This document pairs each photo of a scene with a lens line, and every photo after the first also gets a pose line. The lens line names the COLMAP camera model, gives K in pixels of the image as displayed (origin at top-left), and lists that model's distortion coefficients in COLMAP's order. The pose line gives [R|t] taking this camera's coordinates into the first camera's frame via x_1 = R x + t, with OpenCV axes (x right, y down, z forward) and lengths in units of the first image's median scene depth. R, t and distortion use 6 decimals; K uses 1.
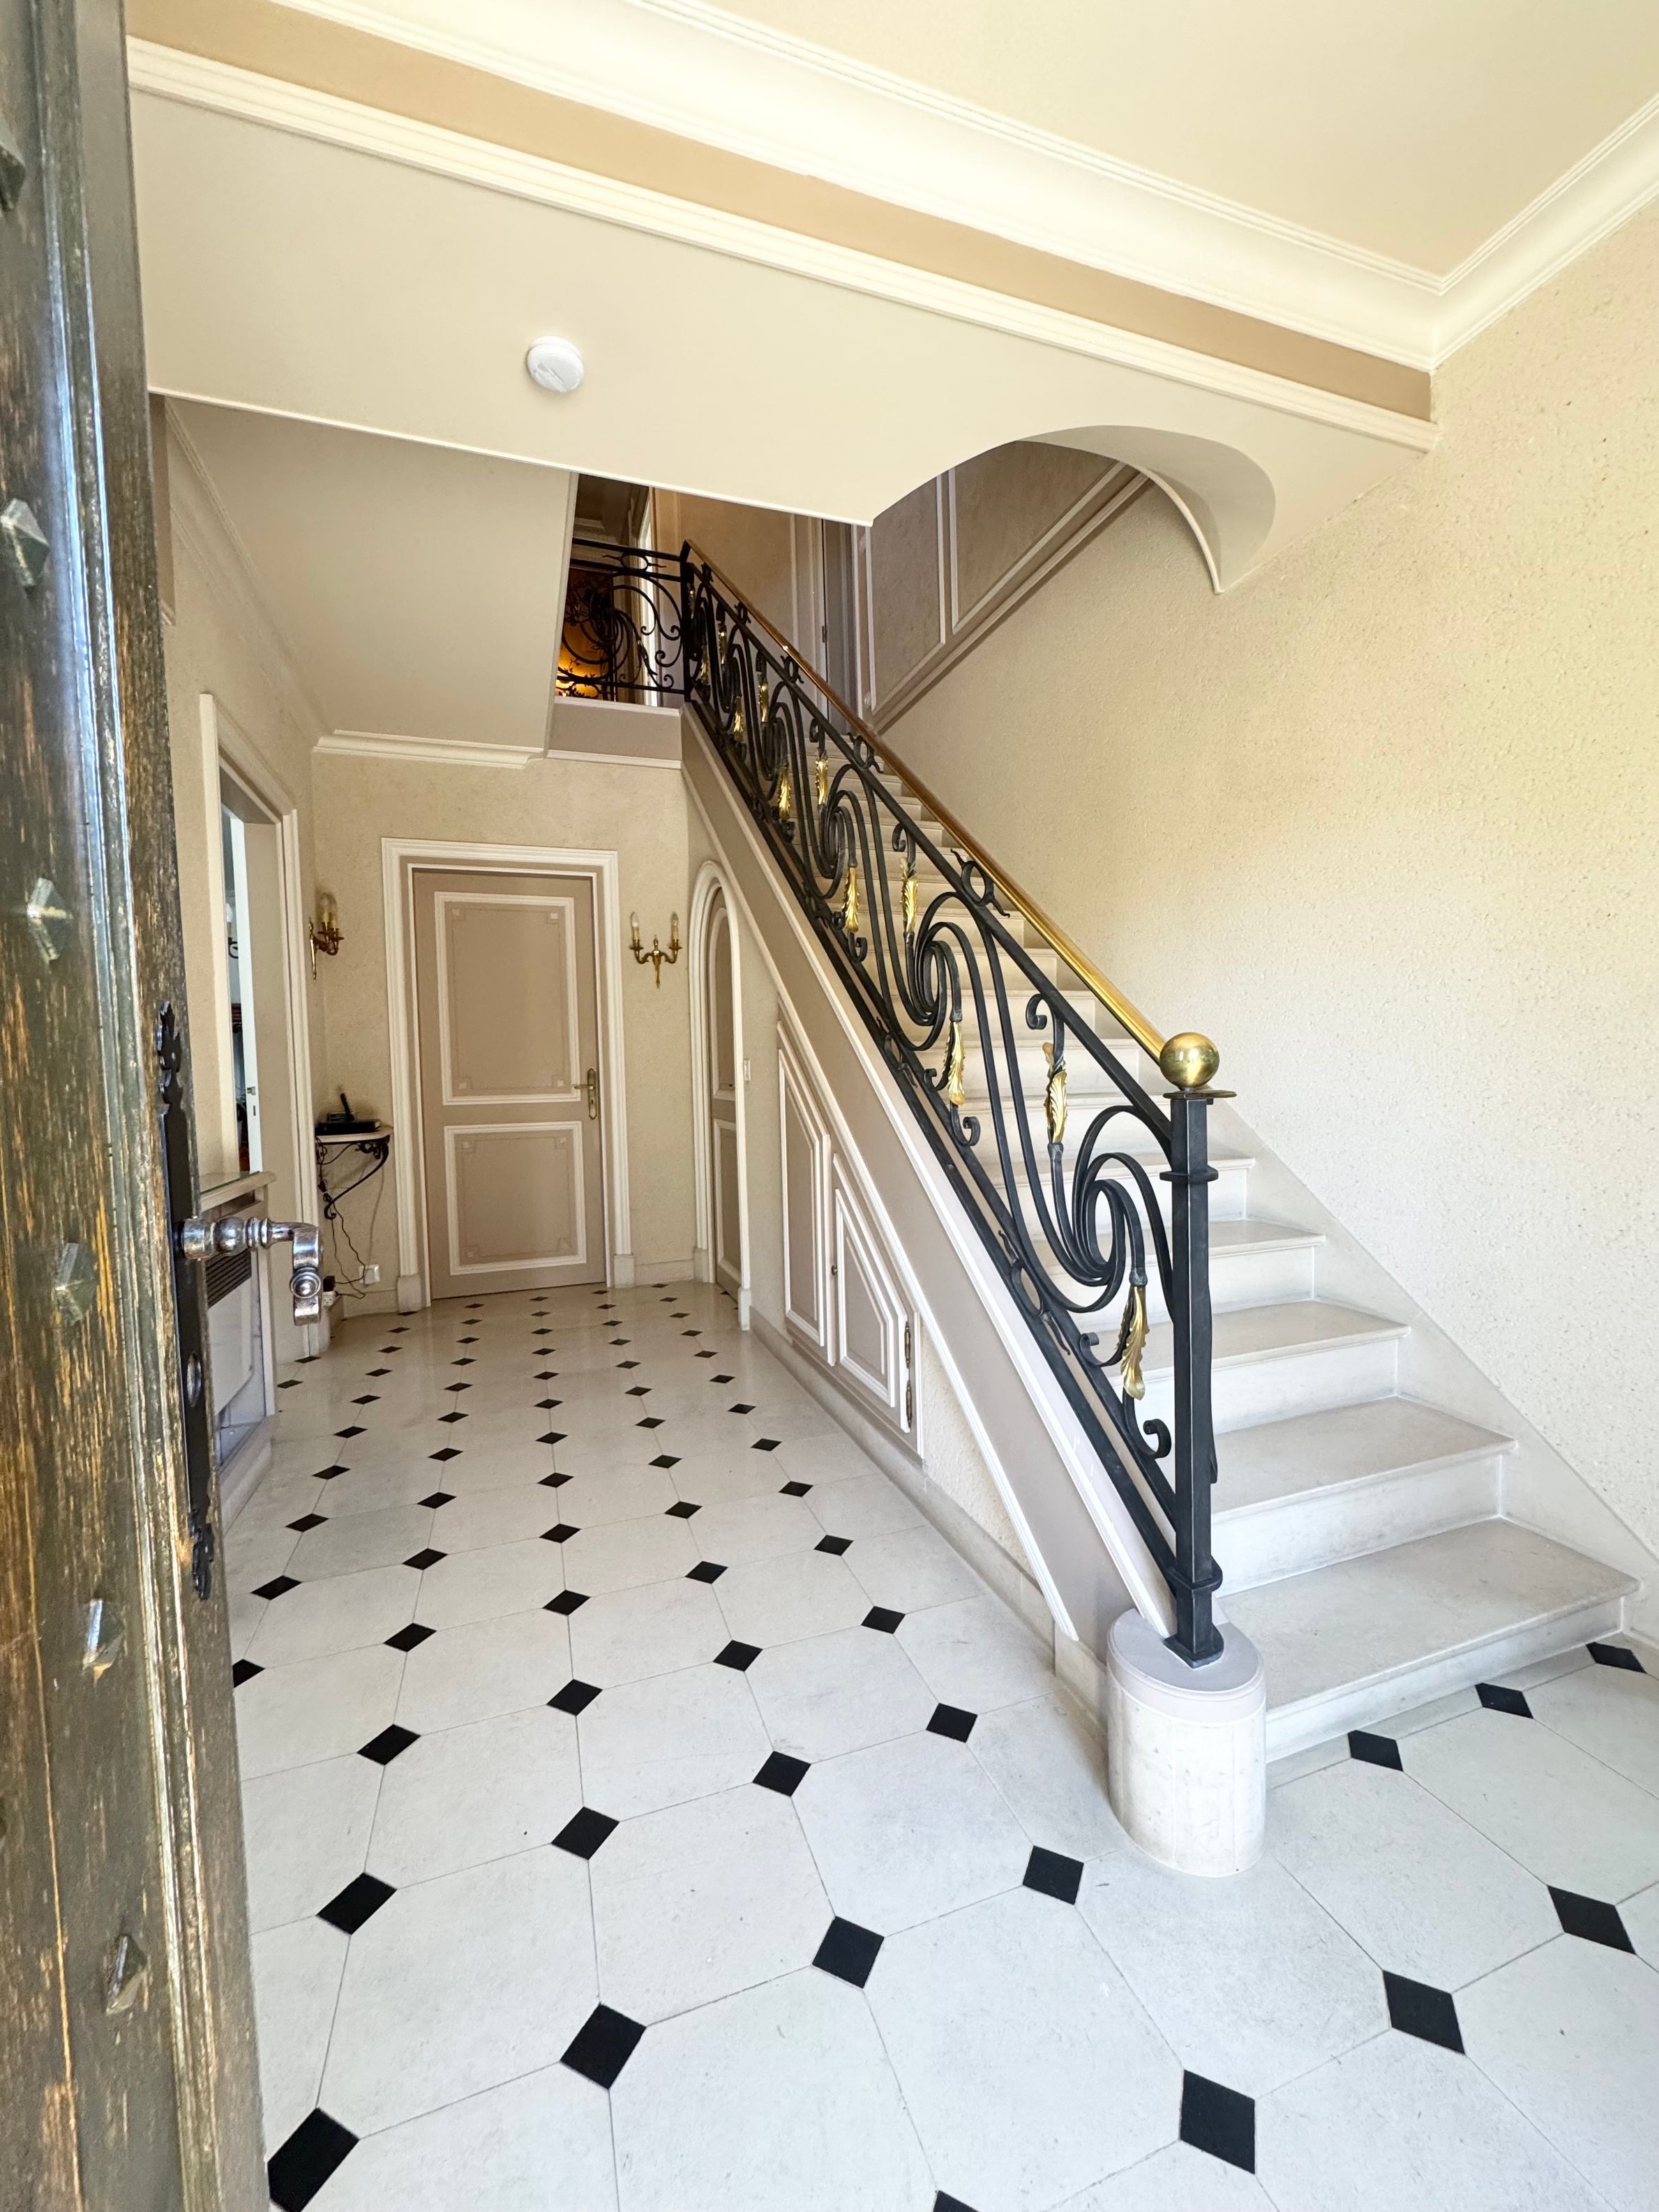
lens RADIAL K [[881.0, 0, 829.5], [0, 881.0, 1106.0], [0, 0, 1]] dist [-0.001607, 0.000137]
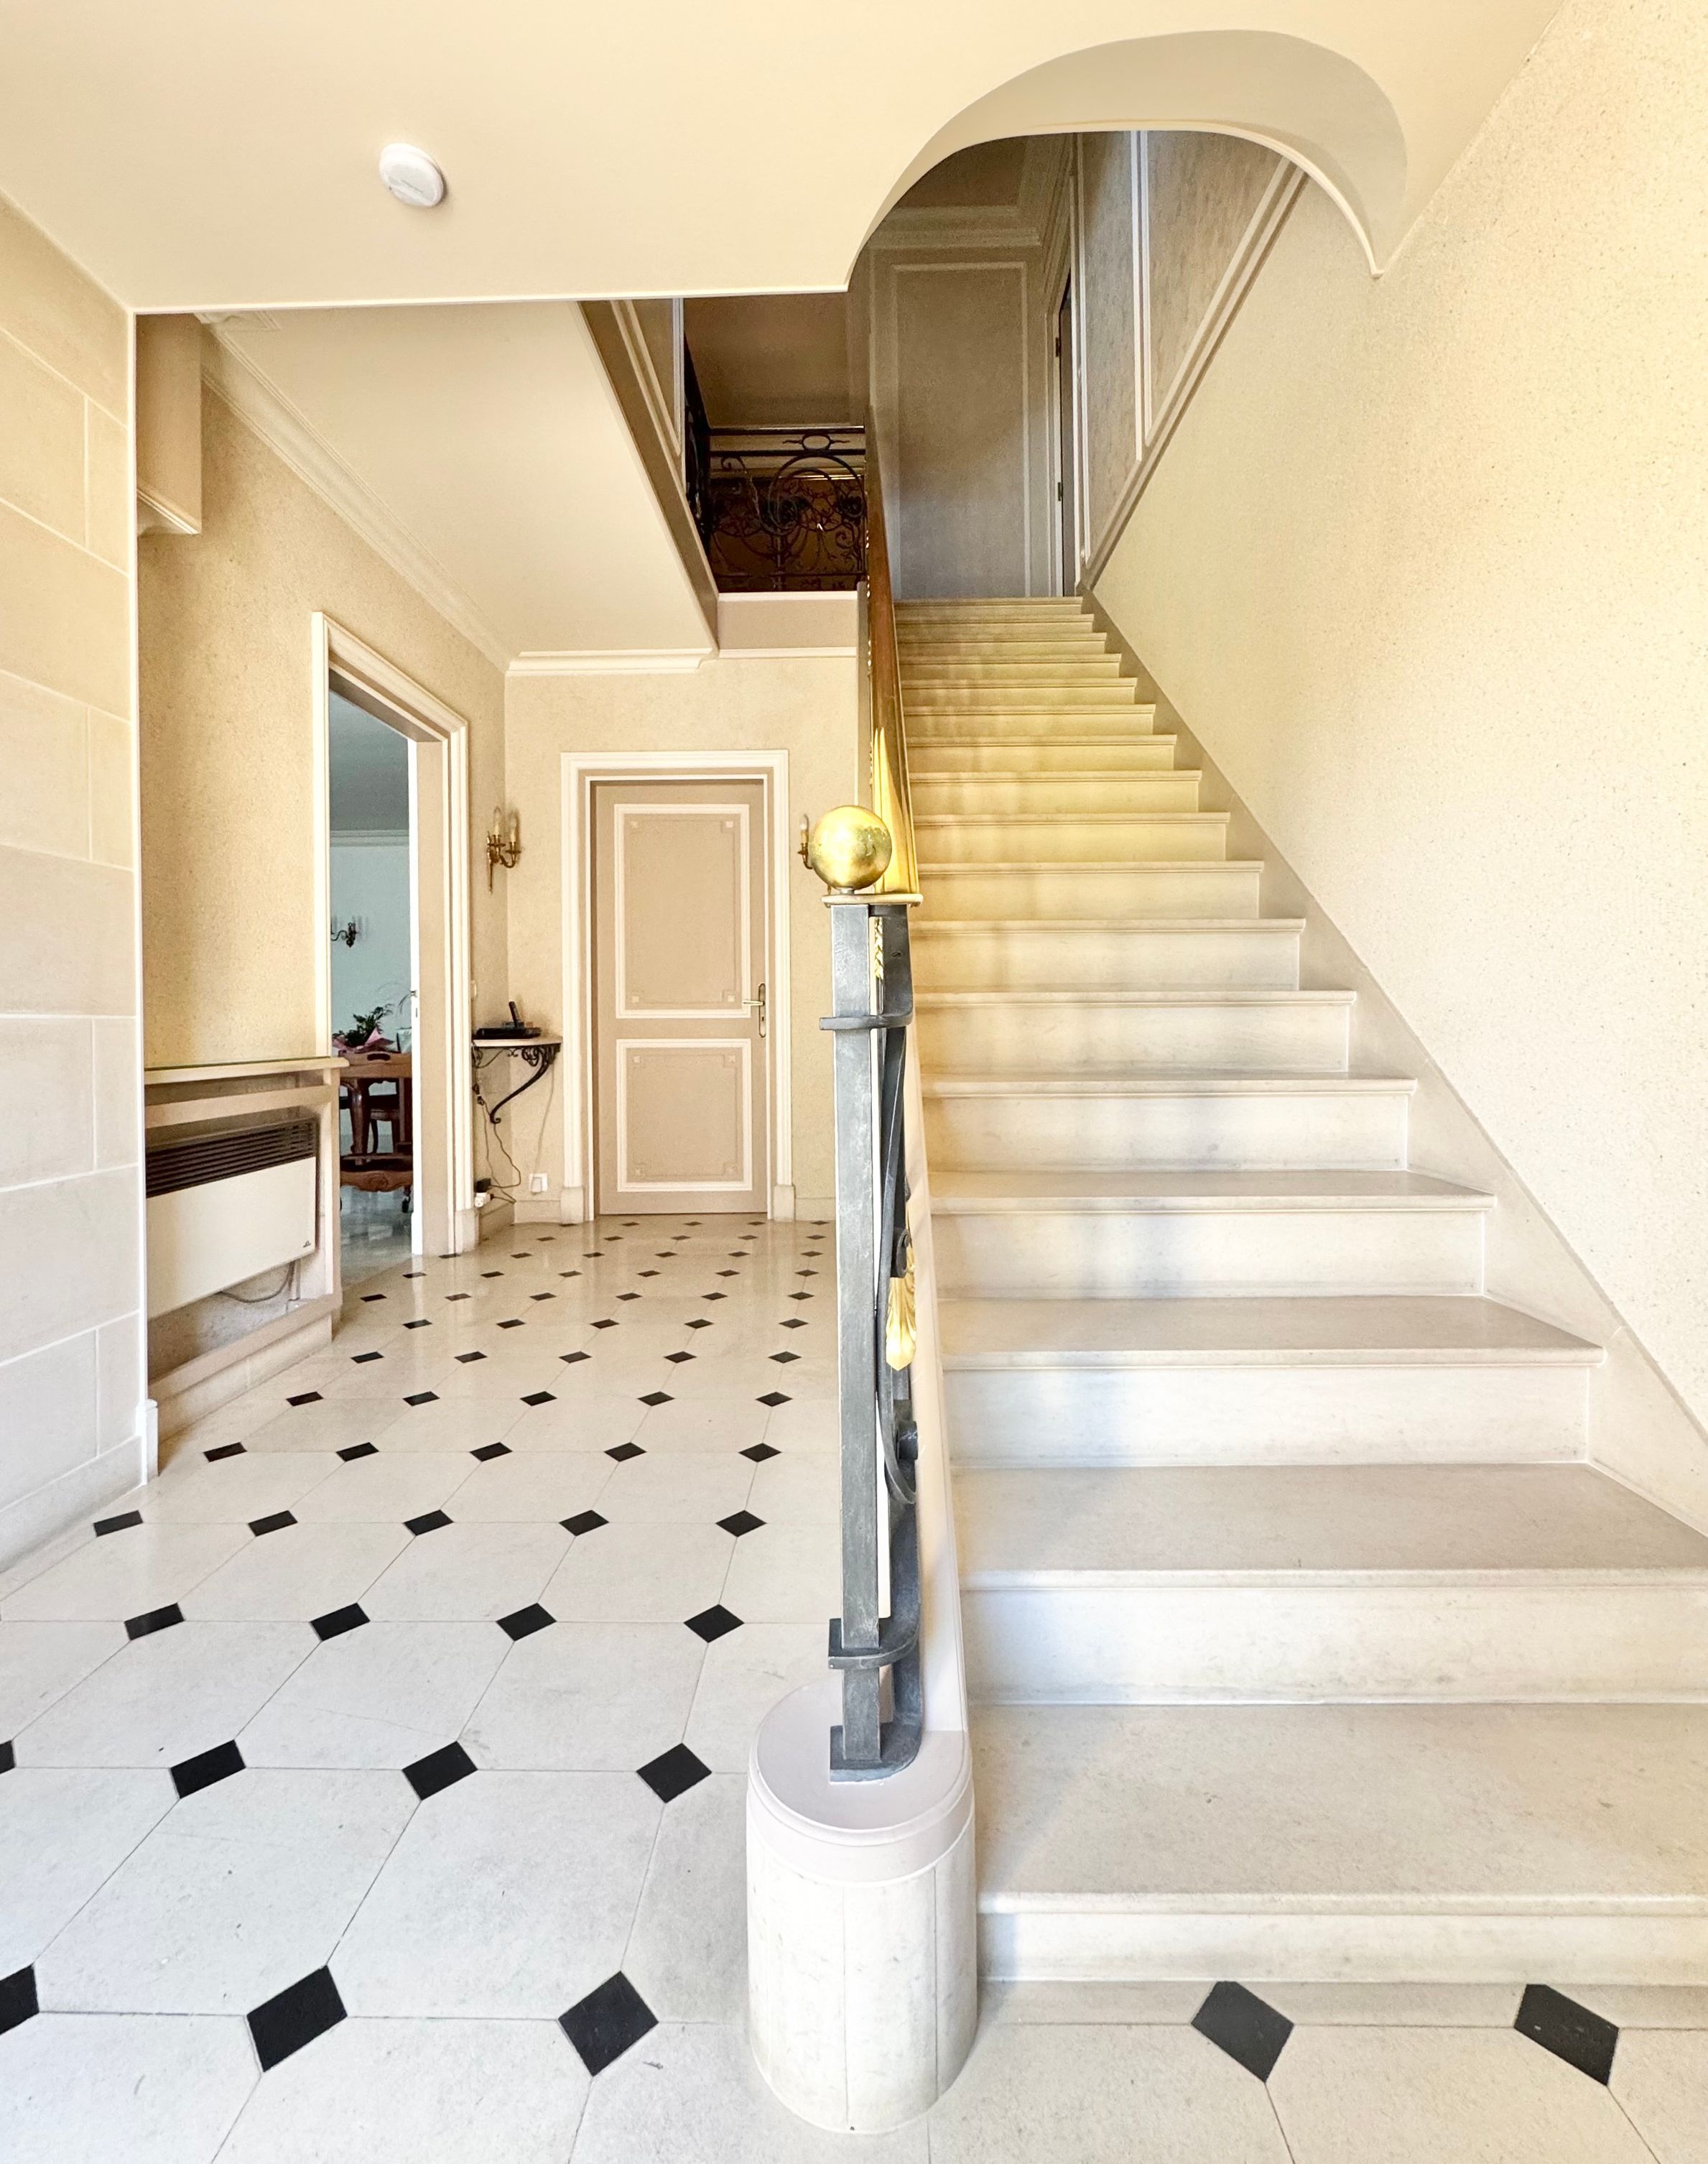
lens RADIAL K [[940.7, 0, 849.7], [0, 940.7, 1042.8], [0, 0, 1]] dist [-0.026615, 0.008570]
pose [[0.936370, 0.024733, -0.350143, 0.192413], [-0.029488, 0.999531, -0.008255, 0.029681], [0.349774, 0.018055, 0.936660, 0.107746]]
